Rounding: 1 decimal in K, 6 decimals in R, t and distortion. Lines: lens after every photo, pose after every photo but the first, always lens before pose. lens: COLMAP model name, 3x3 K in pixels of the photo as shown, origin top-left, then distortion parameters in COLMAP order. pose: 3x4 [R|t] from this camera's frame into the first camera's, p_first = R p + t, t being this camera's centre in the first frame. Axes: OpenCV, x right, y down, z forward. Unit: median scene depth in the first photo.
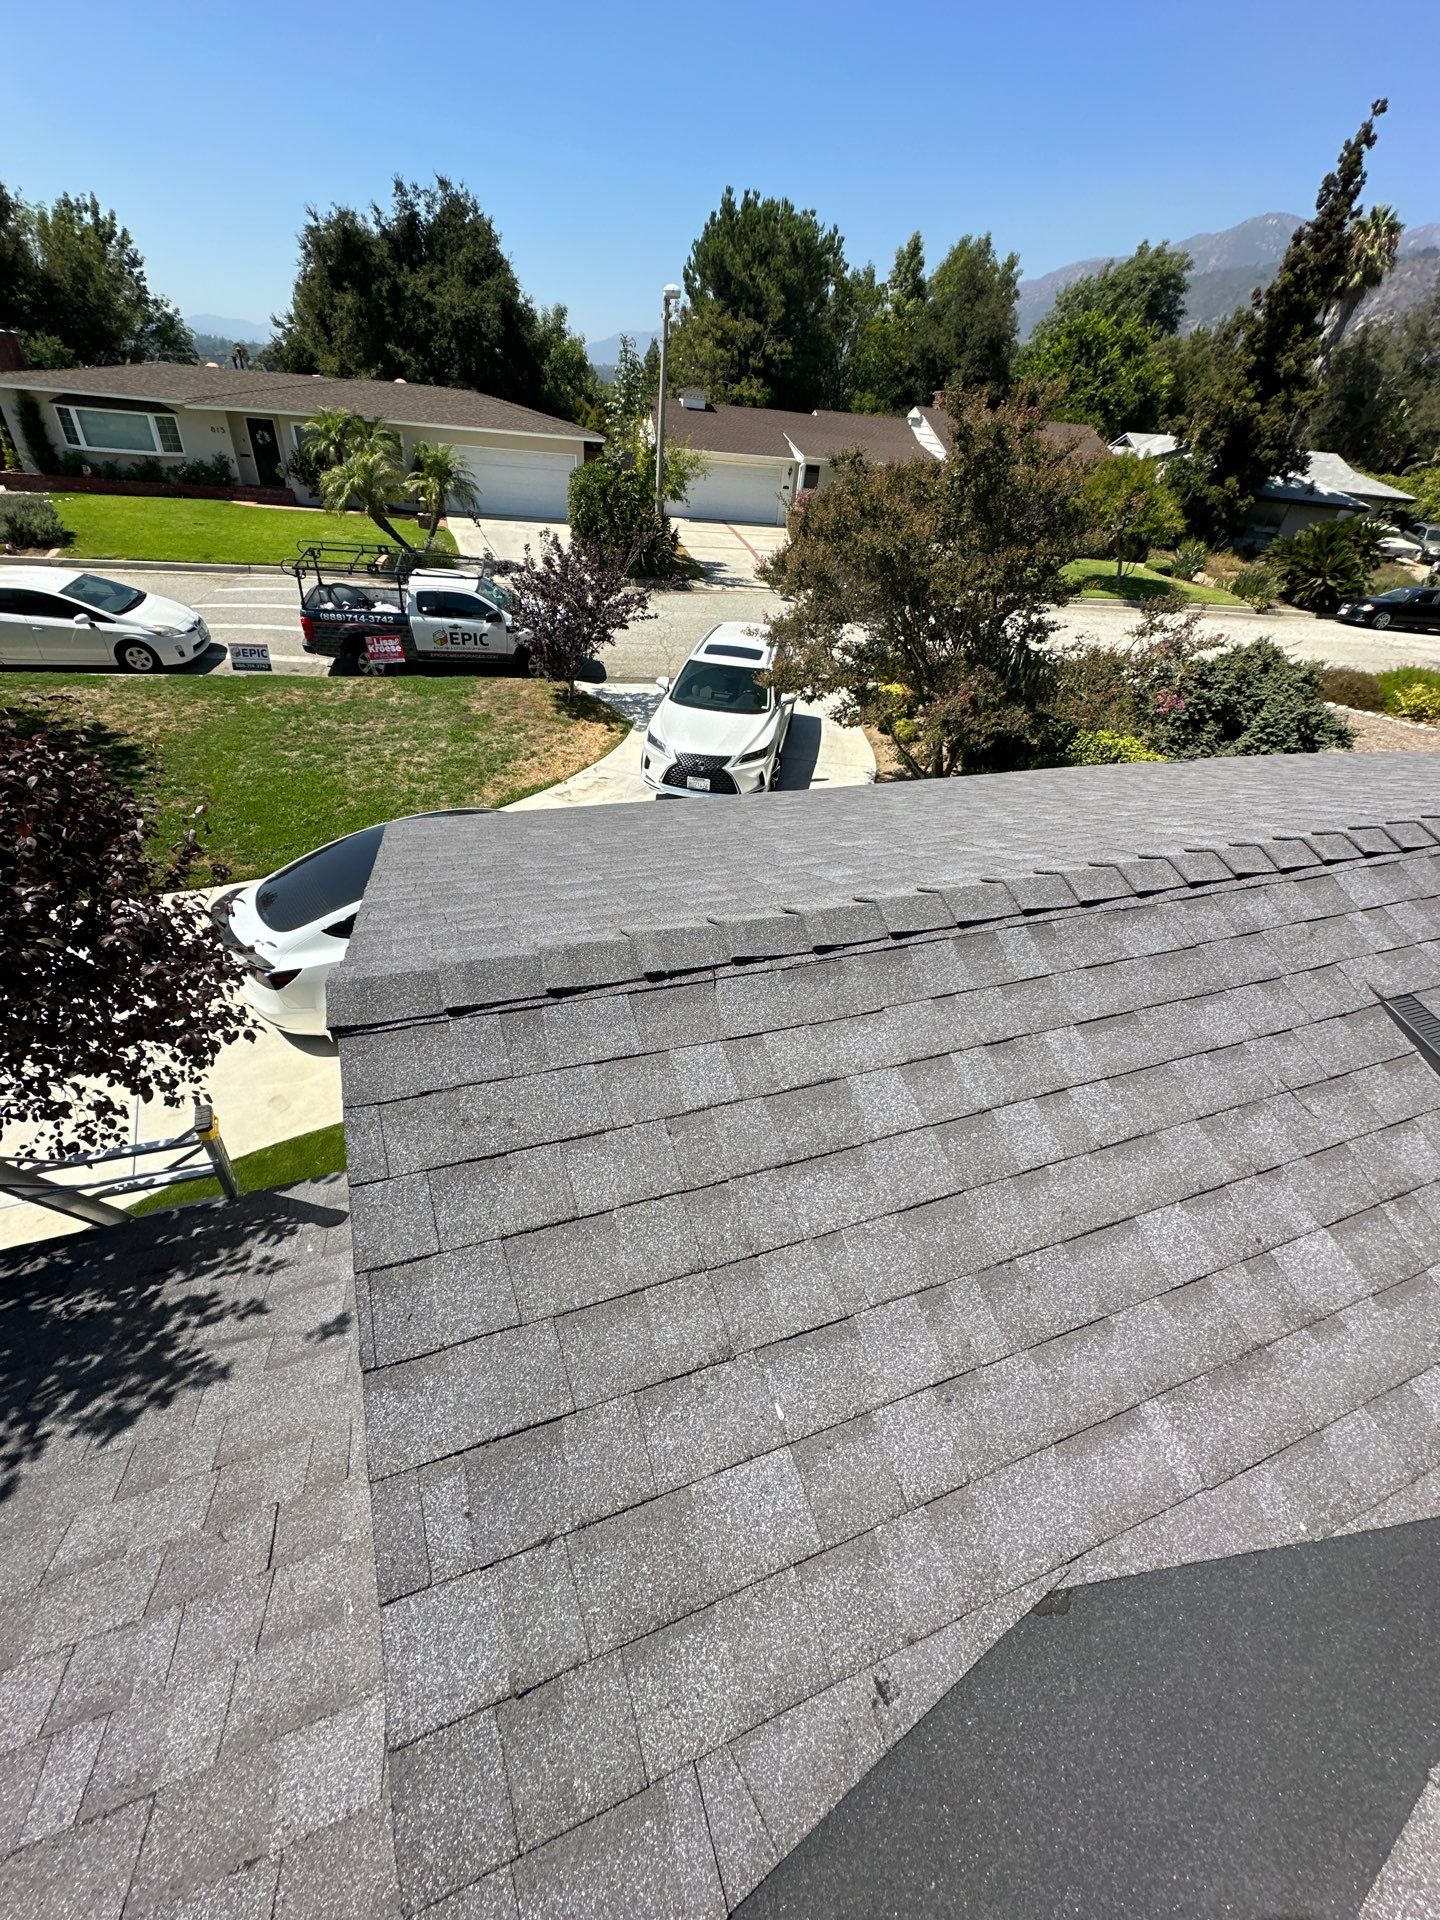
lens RADIAL K [[764.9, 0, 721.4], [0, 764.9, 957.5], [0, 0, 1]] dist [-0.002535, 0.001169]
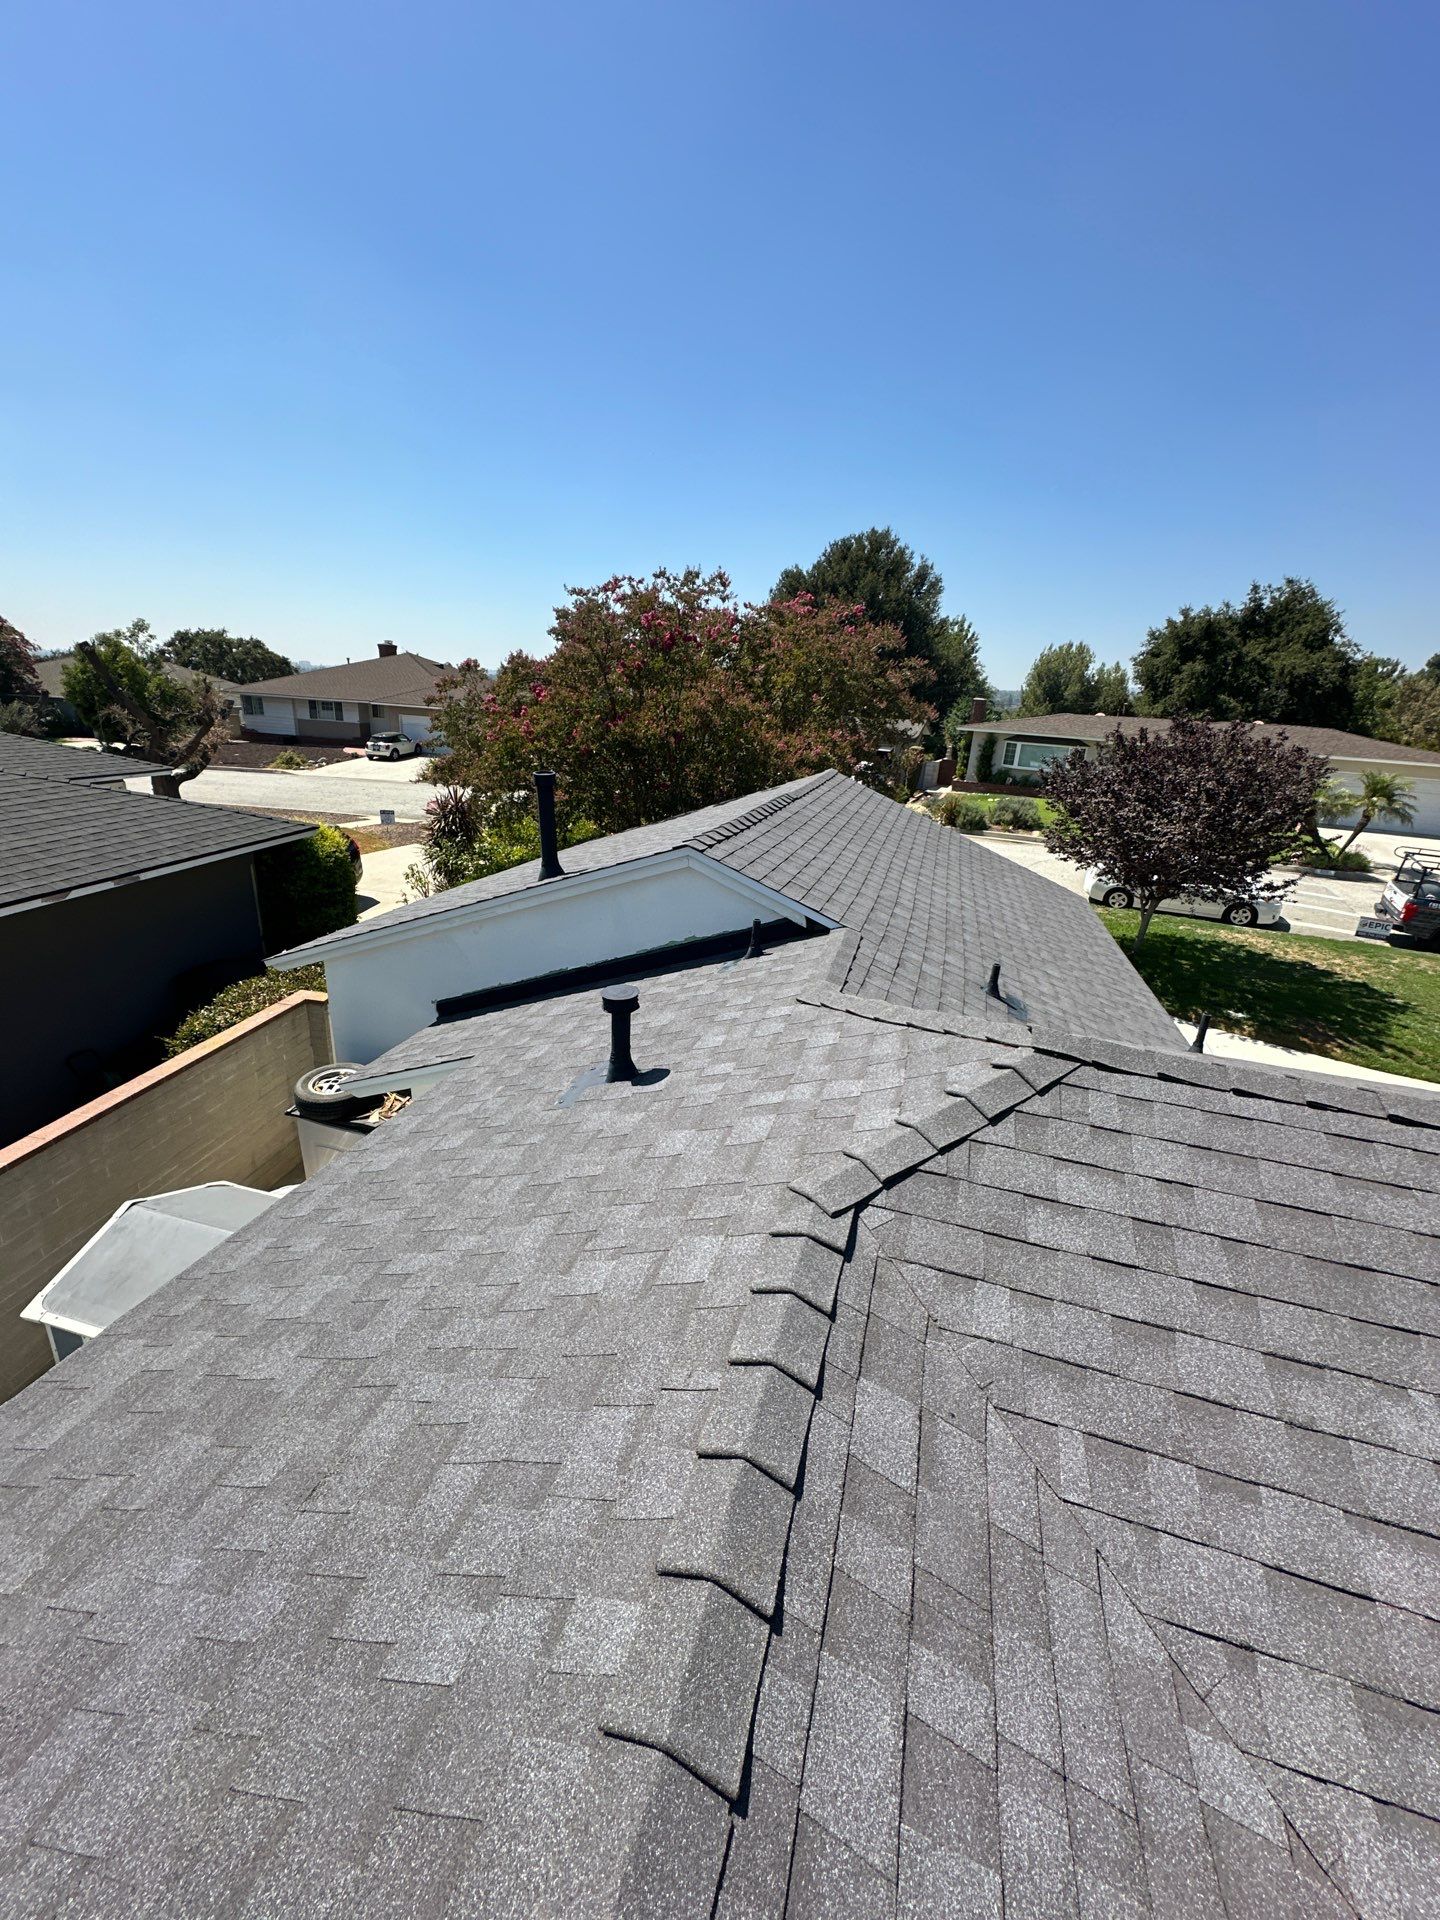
lens RADIAL K [[764.9, 0, 714.8], [0, 764.9, 959.2], [0, 0, 1]] dist [-0.002535, 0.001169]
pose [[0.790575, 0.168691, -0.588671, -0.411270], [-0.351082, 0.912489, -0.210012, 0.161127], [0.501729, 0.372702, 0.780616, -0.270595]]
